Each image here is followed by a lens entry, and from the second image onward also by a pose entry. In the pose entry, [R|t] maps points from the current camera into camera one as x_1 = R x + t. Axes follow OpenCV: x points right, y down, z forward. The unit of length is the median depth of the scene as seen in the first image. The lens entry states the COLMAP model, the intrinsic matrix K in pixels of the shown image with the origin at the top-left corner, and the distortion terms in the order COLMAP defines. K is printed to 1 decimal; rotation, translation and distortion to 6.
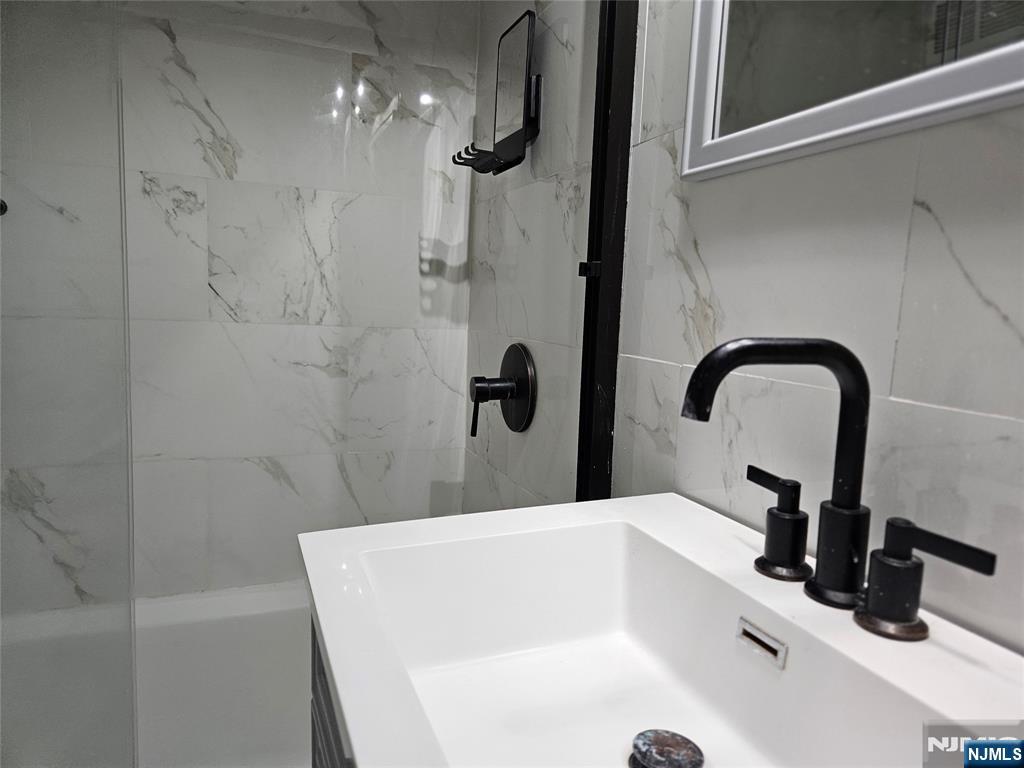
lens RADIAL K [[679.4, 0, 517.7], [0, 679.4, 383.9], [0, 0, 1]] dist [0.080021, -0.054830]
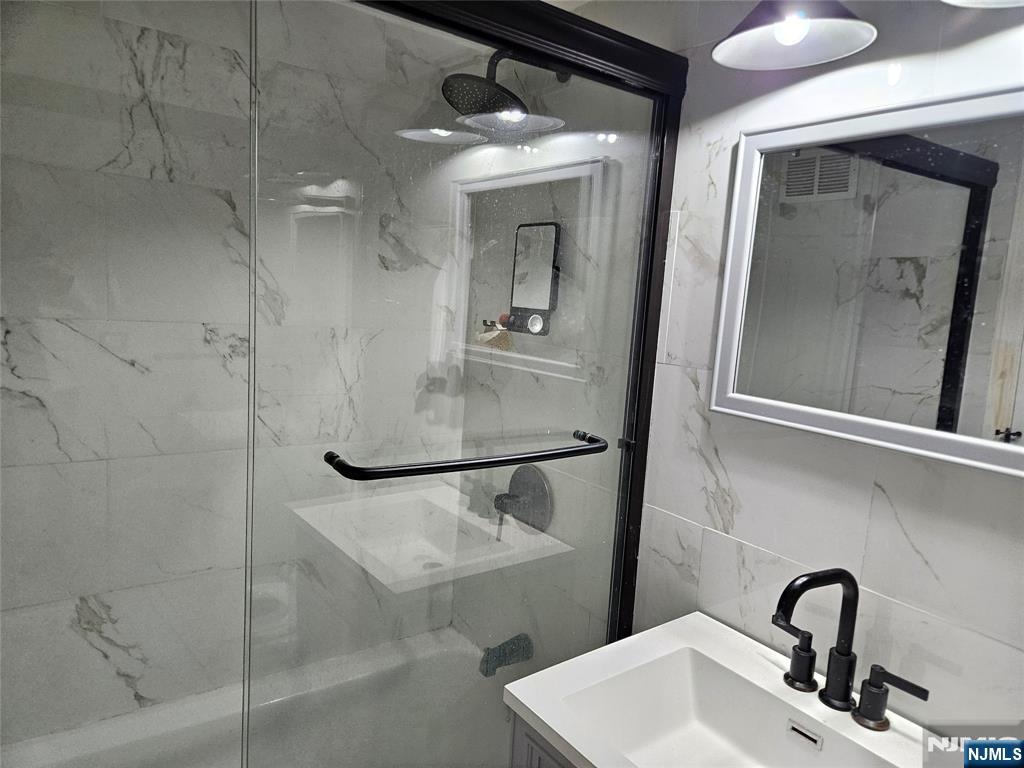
lens RADIAL K [[671.9, 0, 529.8], [0, 671.9, 398.2], [0, 0, 1]] dist [0.102333, -0.095874]
pose [[0.967112, -0.009824, 0.254163, -0.483958], [0.000078, 0.999265, 0.038330, -0.350495], [-0.254353, -0.037049, 0.966402, -0.319950]]
